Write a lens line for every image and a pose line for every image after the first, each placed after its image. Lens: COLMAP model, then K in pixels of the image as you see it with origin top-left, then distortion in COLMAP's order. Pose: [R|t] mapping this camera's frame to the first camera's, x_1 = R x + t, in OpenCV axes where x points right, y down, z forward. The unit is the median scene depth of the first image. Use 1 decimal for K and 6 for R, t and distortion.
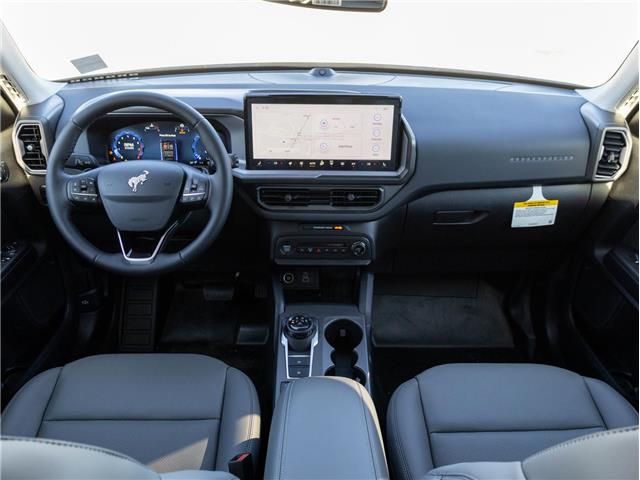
lens RADIAL K [[563.9, 0, 317.2], [0, 563.9, 245.2], [0, 0, 1]] dist [-0.011473, 0.001687]
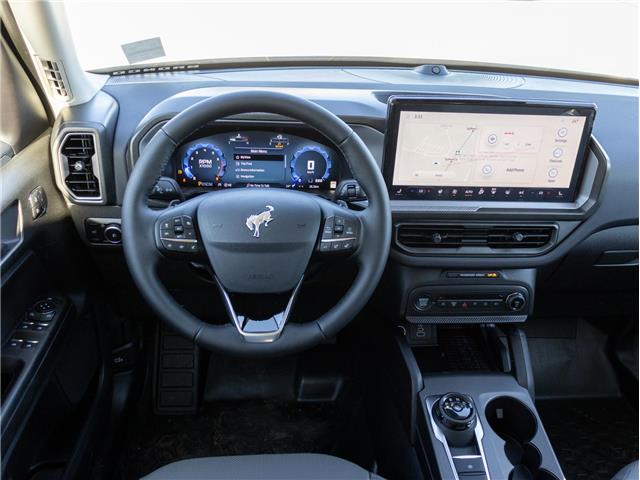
lens RADIAL K [[563.9, 0, 317.2], [0, 563.9, 245.2], [0, 0, 1]] dist [-0.011473, 0.001687]
pose [[0.996213, -0.001332, 0.086940, -0.273294], [0.001093, 0.999996, 0.002788, -0.076356], [-0.086943, -0.002682, 0.996210, 0.272053]]
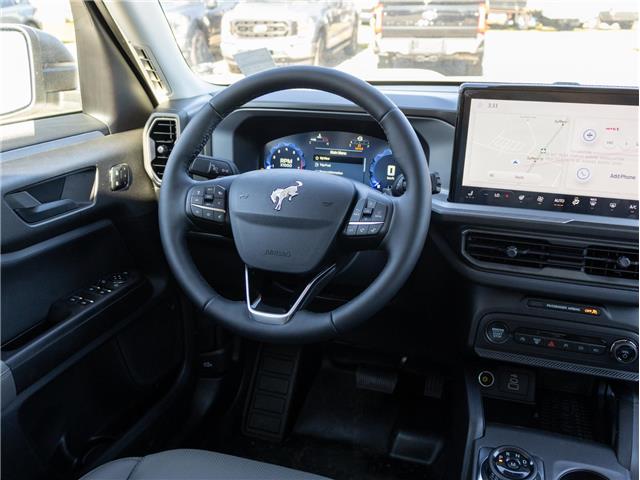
lens RADIAL K [[563.9, 0, 317.2], [0, 563.9, 245.2], [0, 0, 1]] dist [-0.011473, 0.001687]
pose [[0.953119, 0.104065, -0.284140, -0.080438], [-0.143584, 0.982096, -0.121951, 0.015669], [0.266362, 0.157031, 0.950996, 0.351875]]
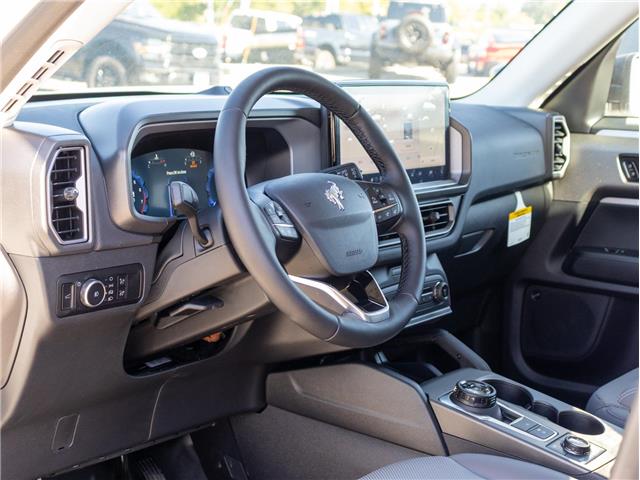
lens RADIAL K [[1169.3, 0, 320.0], [0, 1169.3, 240.0], [0, 0, 1]] dist [-0.376735, -0.038230]
pose [[0.597209, -0.119361, 0.793154, -1.216500], [0.373182, 0.916665, -0.143041, 0.101453], [-0.709983, 0.381416, 0.591984, 0.232042]]
